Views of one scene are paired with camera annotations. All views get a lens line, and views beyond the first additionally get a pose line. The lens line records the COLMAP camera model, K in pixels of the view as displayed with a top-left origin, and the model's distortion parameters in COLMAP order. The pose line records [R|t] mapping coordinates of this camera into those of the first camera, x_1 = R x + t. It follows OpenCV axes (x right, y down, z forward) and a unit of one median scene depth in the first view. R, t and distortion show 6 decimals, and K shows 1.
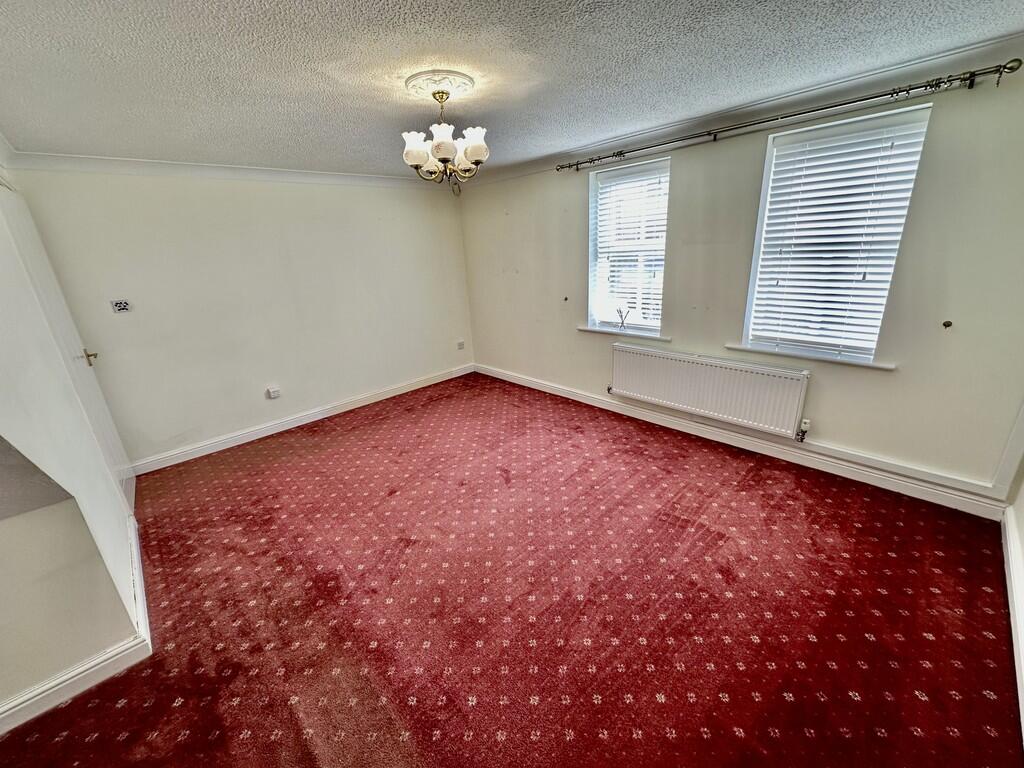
lens RADIAL K [[408.4, 0, 510.1], [0, 408.4, 383.0], [0, 0, 1]] dist [0.000181, 0.000080]
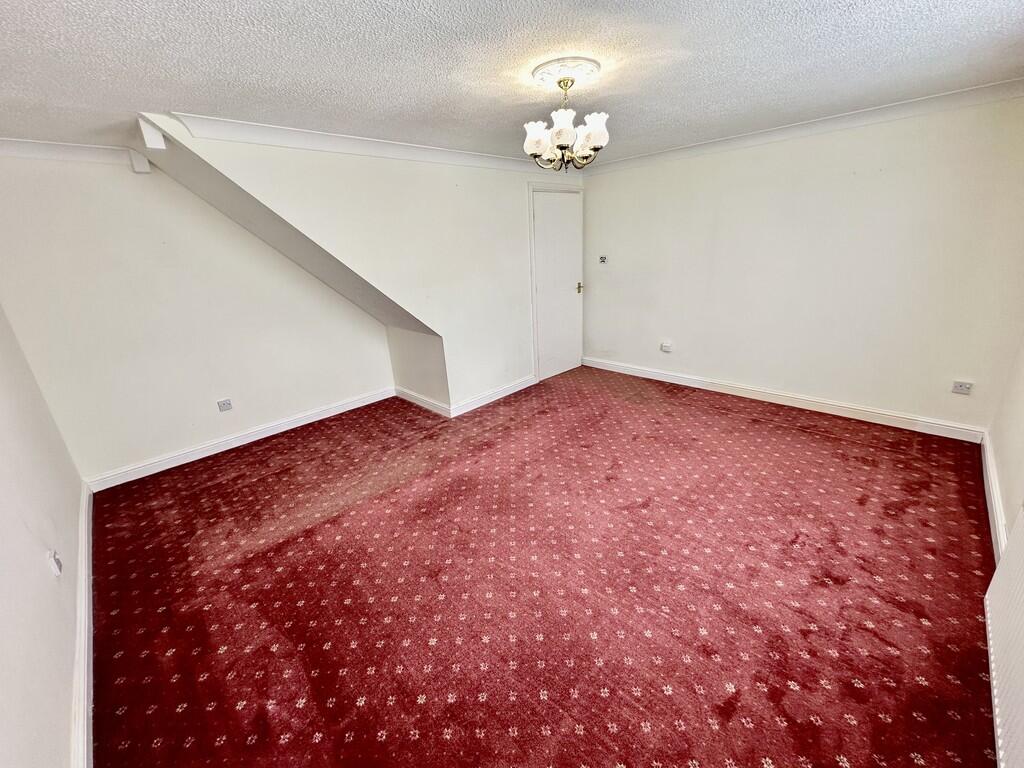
lens RADIAL K [[408.4, 0, 510.1], [0, 408.4, 383.0], [0, 0, 1]] dist [0.000181, 0.000080]
pose [[0.026722, 0.376808, -0.925906, 0.581927], [-0.269935, 0.894548, 0.356256, -0.200247], [0.962508, 0.240414, 0.125618, 0.513331]]
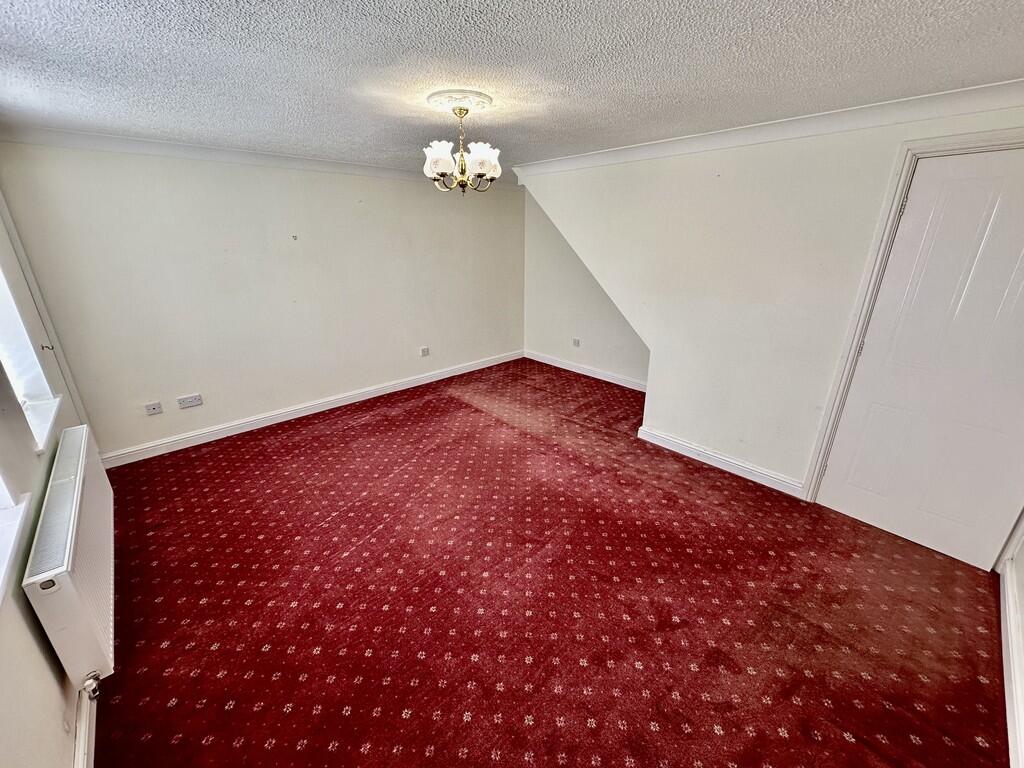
lens RADIAL K [[405.2, 0, 512.0], [0, 405.2, 384.0], [0, 0, 1]] dist [0.000922, 0.000086]
pose [[-0.998128, 0.049868, 0.035411, -0.169786], [0.061038, 0.775353, 0.628572, -0.450093], [0.003890, 0.629557, -0.776945, 1.257278]]
